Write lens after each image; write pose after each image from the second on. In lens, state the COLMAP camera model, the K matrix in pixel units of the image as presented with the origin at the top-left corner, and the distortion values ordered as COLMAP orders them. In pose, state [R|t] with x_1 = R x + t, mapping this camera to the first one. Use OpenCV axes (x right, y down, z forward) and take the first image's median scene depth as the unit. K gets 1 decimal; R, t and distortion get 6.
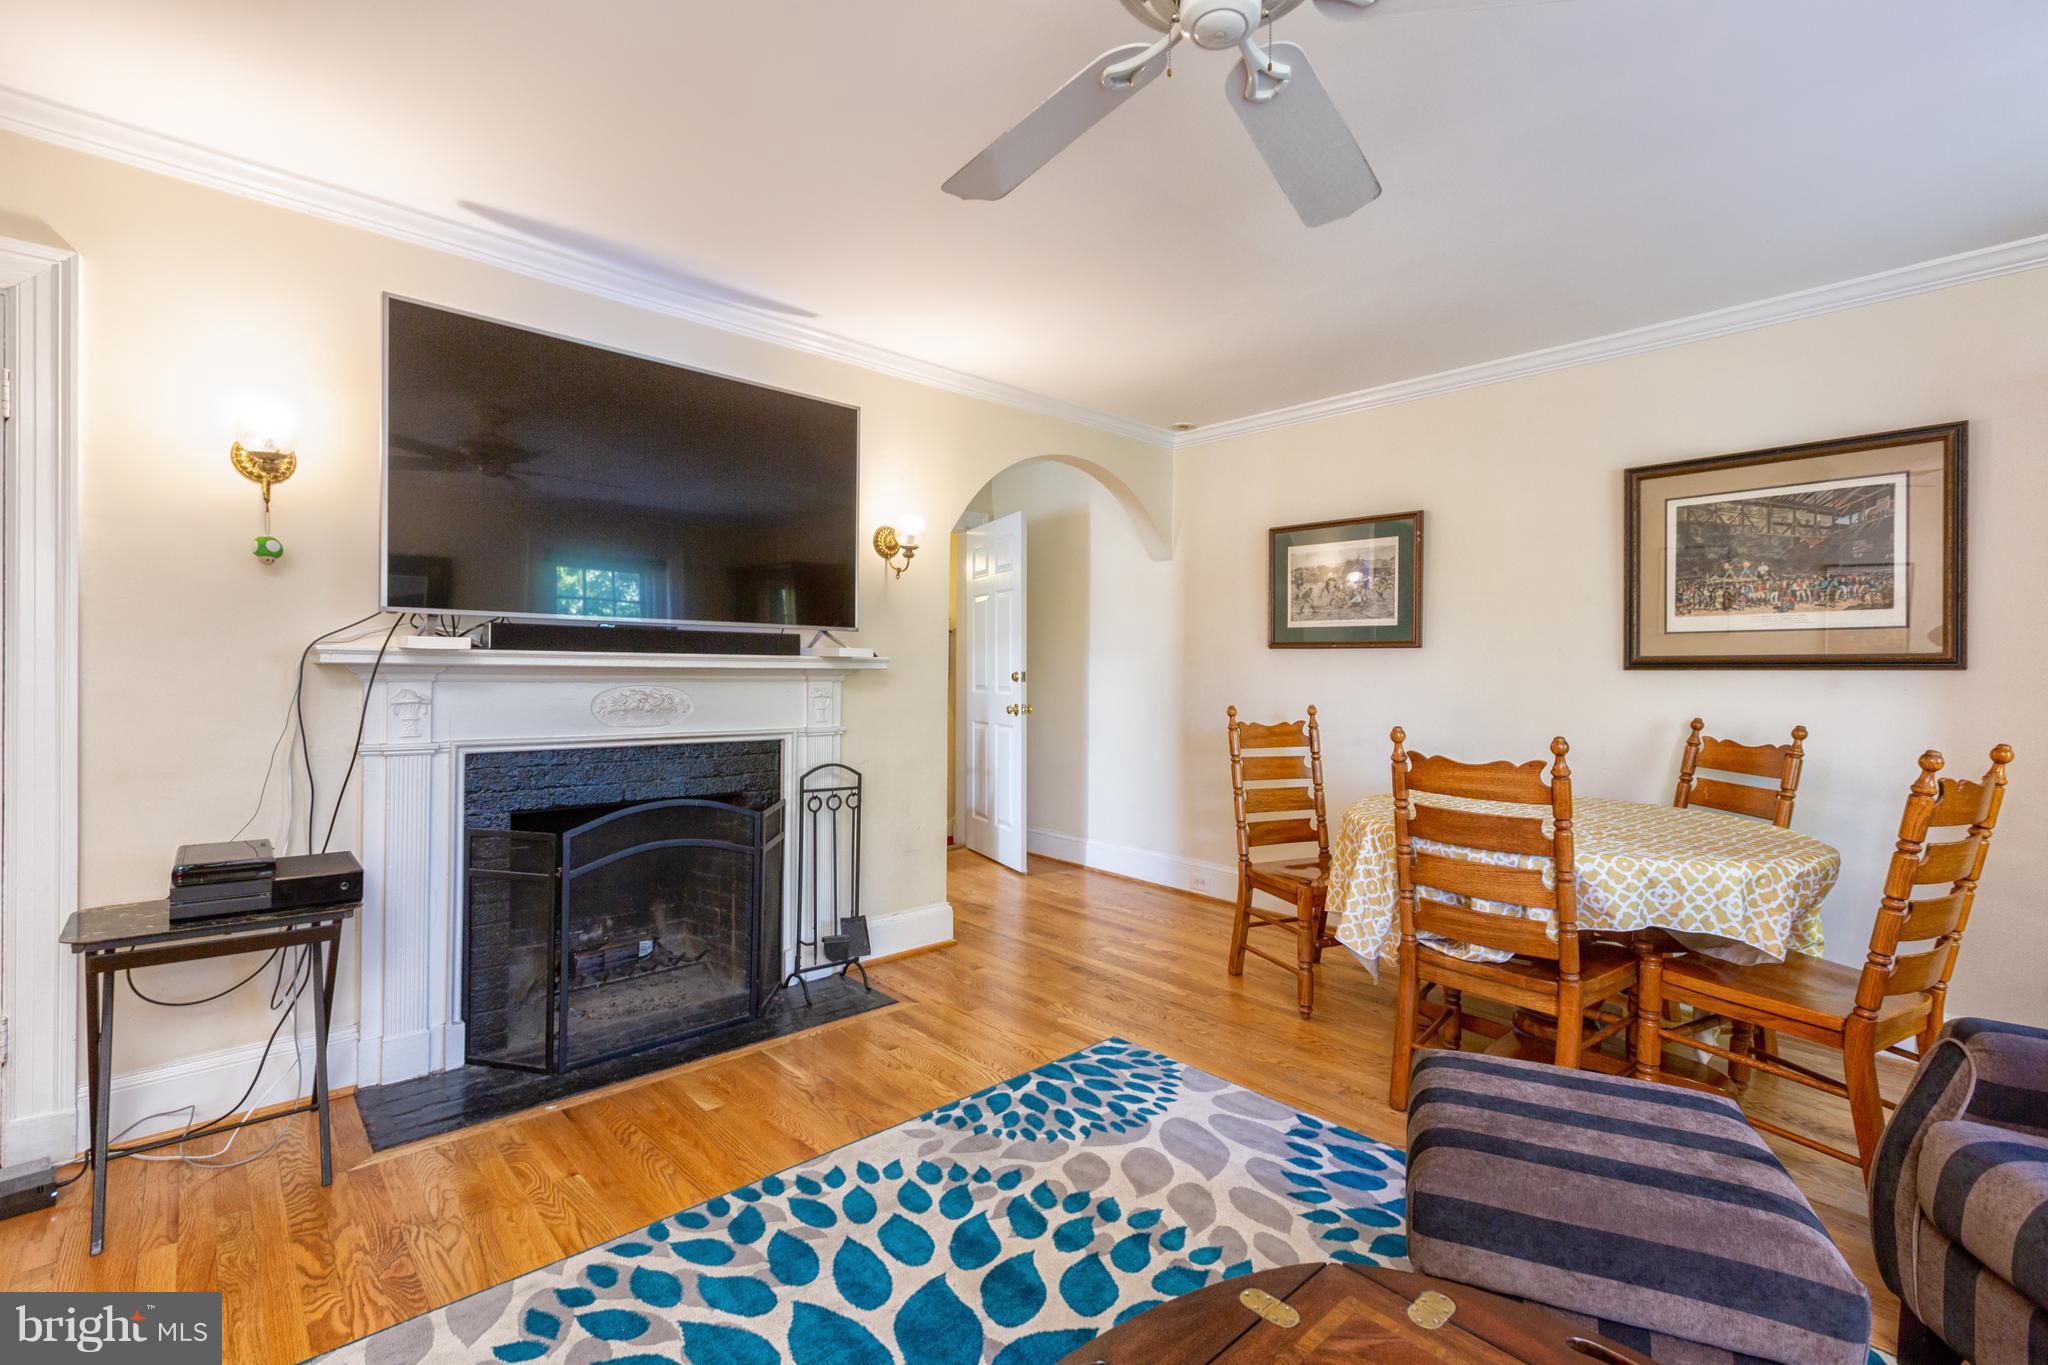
lens RADIAL K [[905.0, 0, 1011.2], [0, 905.0, 680.0], [0, 0, 1]] dist [0.001469, 0.000603]
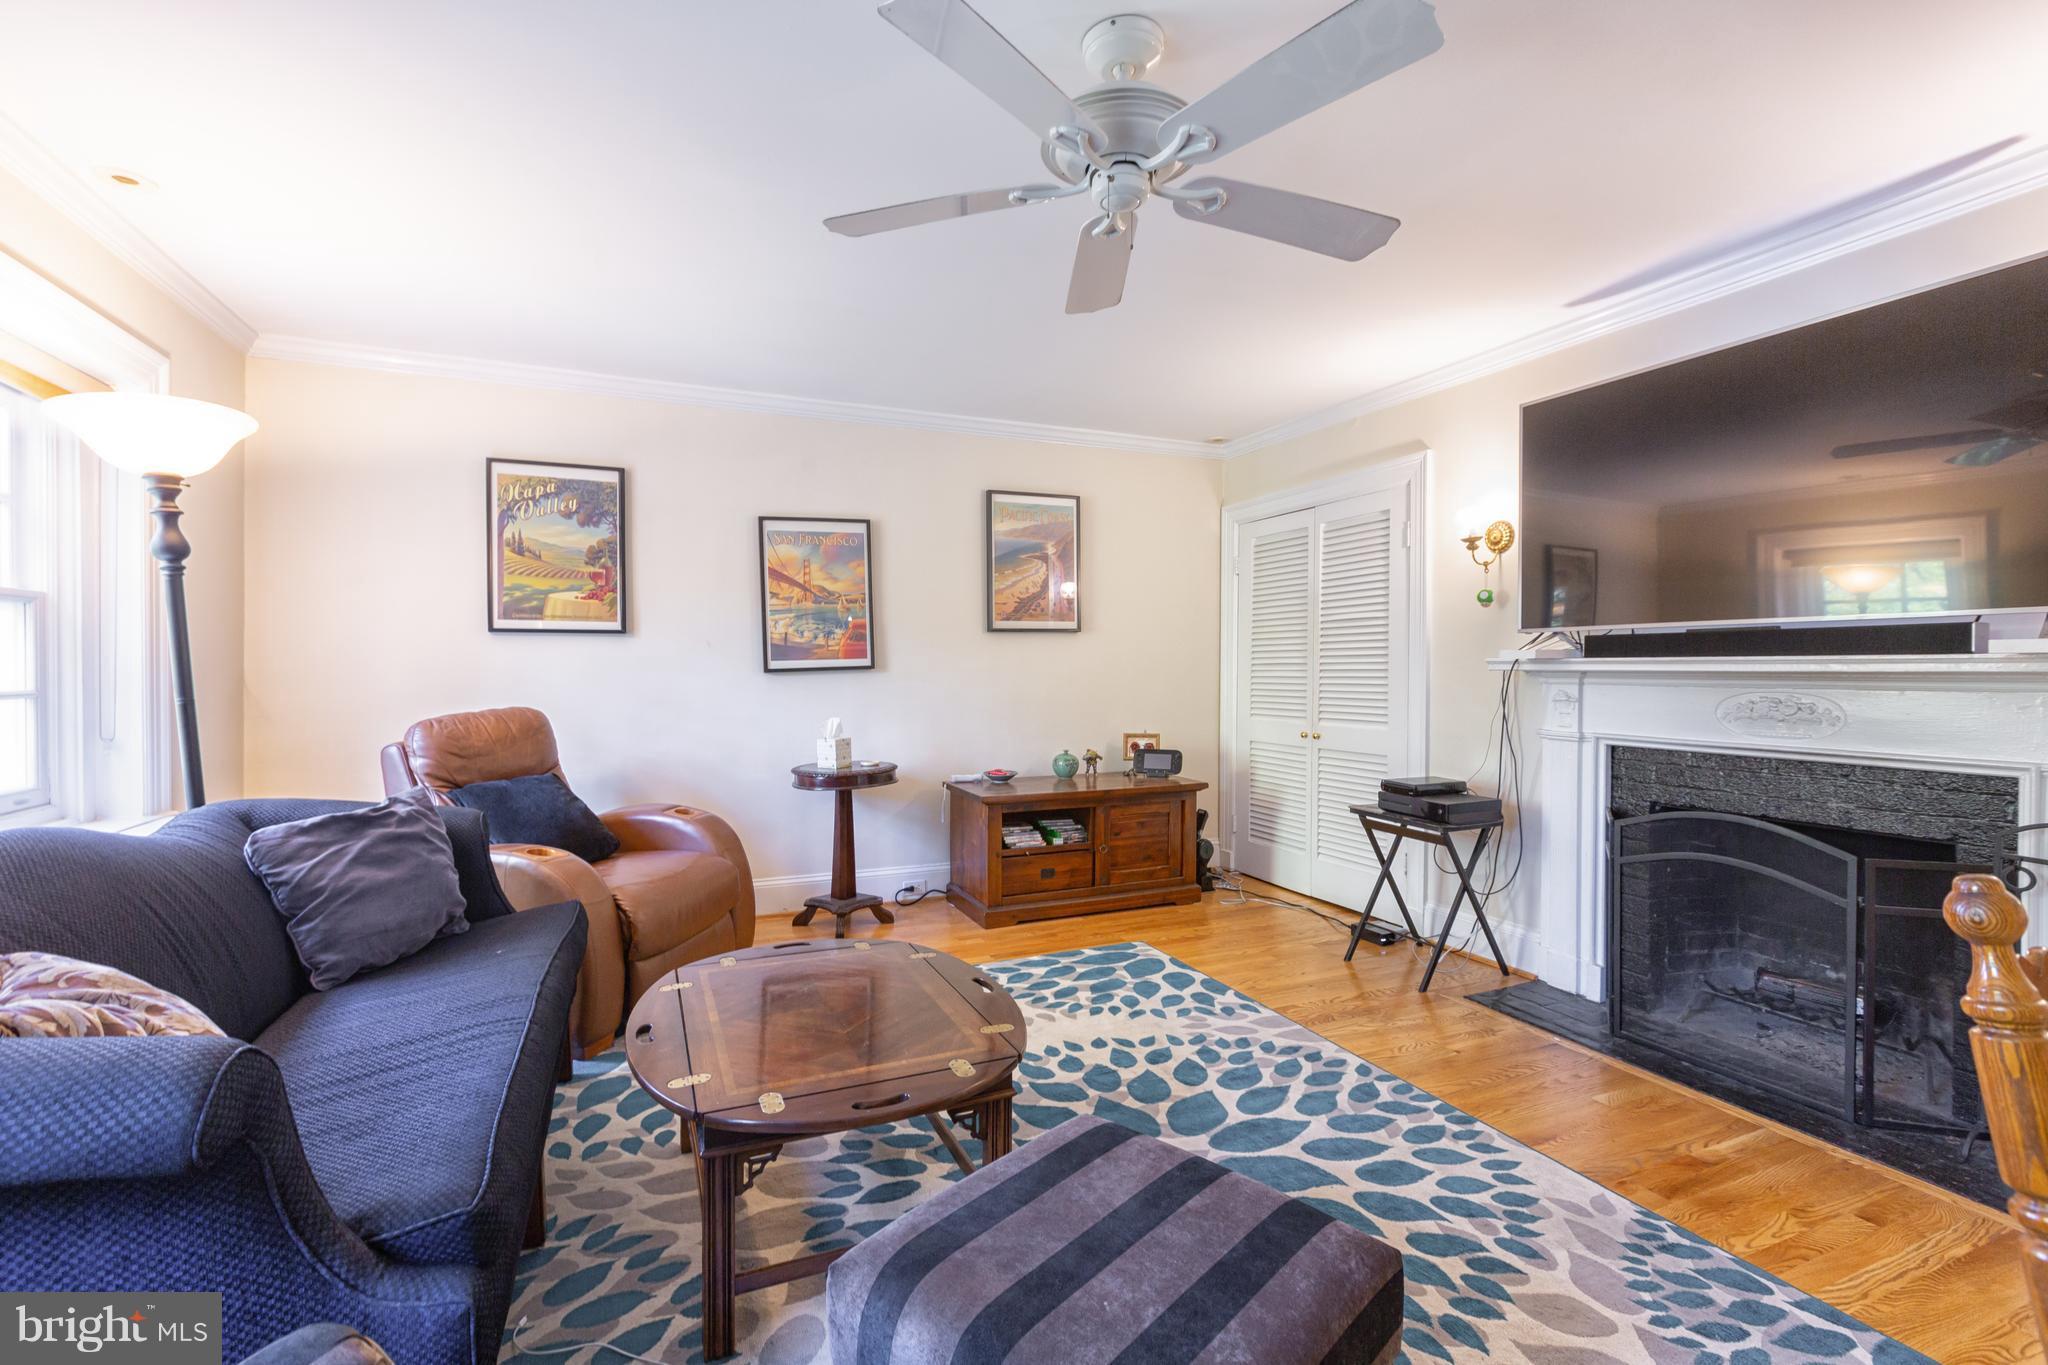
lens RADIAL K [[905.0, 0, 1015.5], [0, 905.0, 676.6], [0, 0, 1]] dist [0.001469, 0.000603]
pose [[-0.327148, -0.002752, -0.944969, 0.976692], [-0.014048, 0.999899, 0.001952, 0.000252], [0.944869, 0.013914, -0.327153, 0.803038]]
